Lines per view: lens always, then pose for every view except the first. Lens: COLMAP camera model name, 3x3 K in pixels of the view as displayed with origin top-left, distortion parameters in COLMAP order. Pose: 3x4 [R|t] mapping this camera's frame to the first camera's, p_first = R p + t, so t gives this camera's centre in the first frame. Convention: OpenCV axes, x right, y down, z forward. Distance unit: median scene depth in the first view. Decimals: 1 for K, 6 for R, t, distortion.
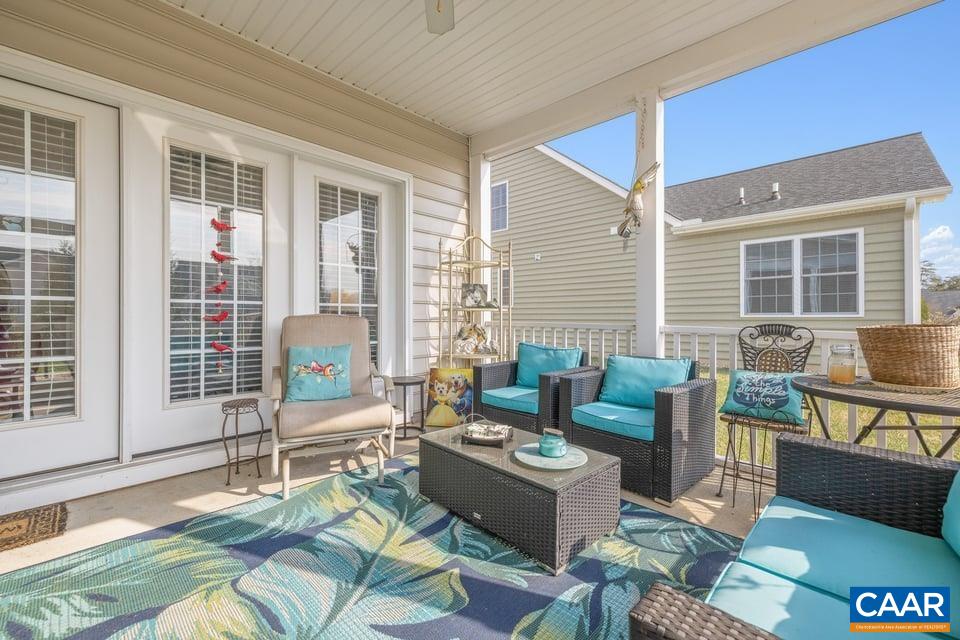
lens RADIAL K [[408.4, 0, 484.5], [0, 408.4, 314.8], [0, 0, 1]] dist [0.000895, 0.000190]
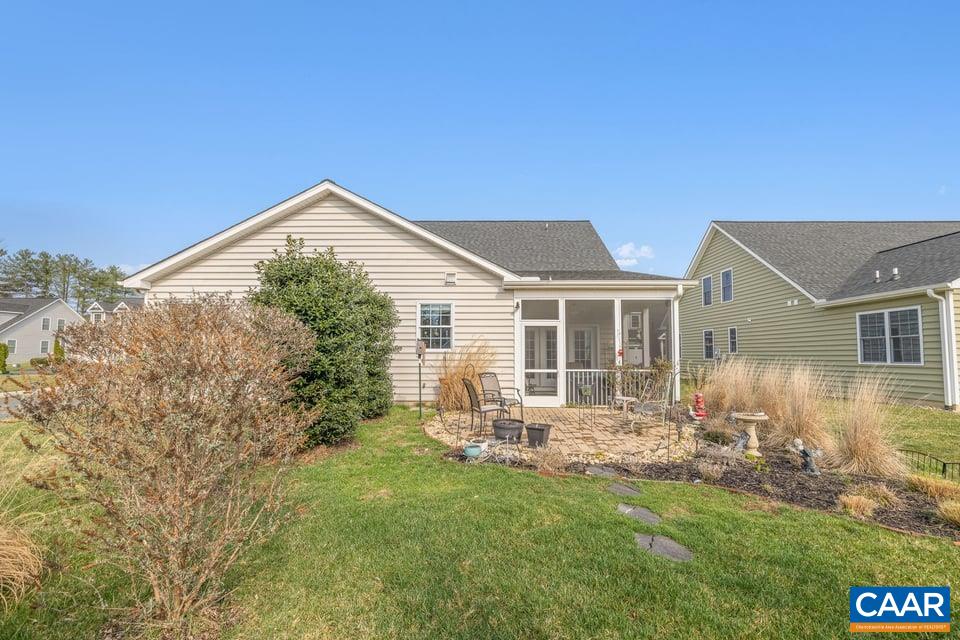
lens RADIAL K [[429.4, 0, 481.0], [0, 429.4, 327.3], [0, 0, 1]] dist [-0.001939, -0.000014]
pose [[0.679137, -0.043566, -0.732718, 0.974105], [0.001026, 0.998292, -0.058406, -0.044114], [0.734011, 0.038914, 0.678022, -1.208394]]
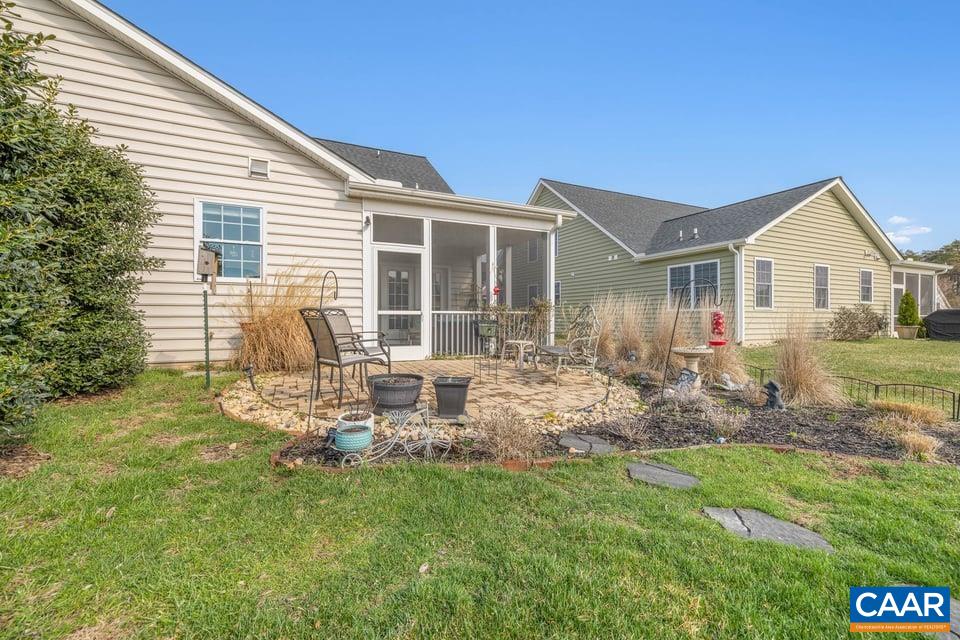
lens RADIAL K [[418.8, 0, 495.1], [0, 418.8, 317.5], [0, 0, 1]] dist [0.001996, 0.000494]
pose [[0.943183, -0.001244, -0.332271, 0.616283], [0.002229, 0.999994, 0.002582, 0.028621], [0.332266, -0.003176, 0.943180, -0.982567]]
